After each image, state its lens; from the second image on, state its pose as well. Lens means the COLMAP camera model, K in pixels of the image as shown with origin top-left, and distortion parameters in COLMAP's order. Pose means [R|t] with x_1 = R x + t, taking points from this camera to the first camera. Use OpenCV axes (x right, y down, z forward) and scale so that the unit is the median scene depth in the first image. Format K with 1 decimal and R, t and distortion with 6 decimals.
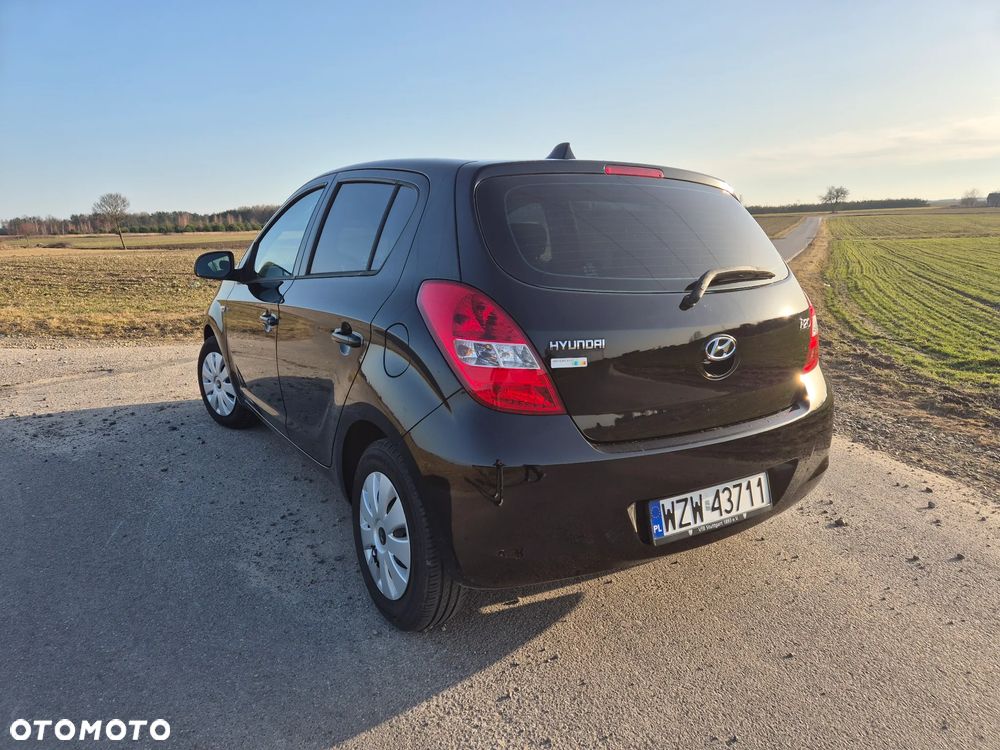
lens RADIAL K [[670.2, 0, 504.7], [0, 670.2, 383.6], [0, 0, 1]] dist [0.087304, -0.072595]
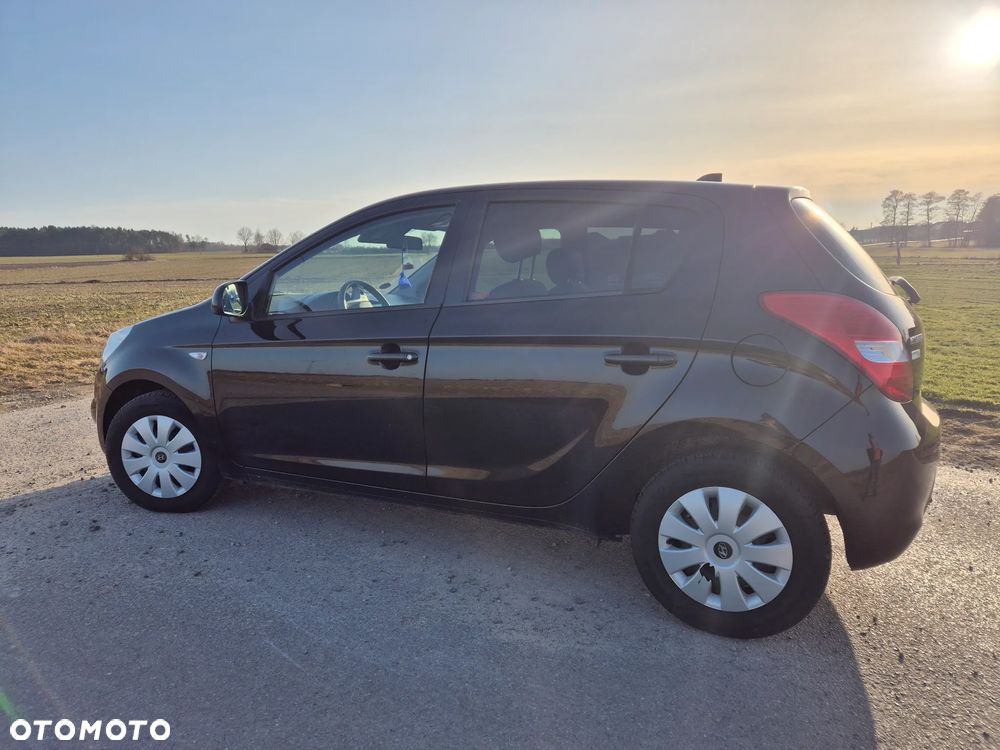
lens RADIAL K [[670.2, 0, 501.7], [0, 670.2, 375.4], [0, 0, 1]] dist [0.087304, -0.072595]
pose [[0.849383, -0.090494, 0.519960, -0.971203], [0.123371, 0.991940, -0.028896, -0.041200], [-0.513154, 0.088692, 0.853702, 0.295150]]
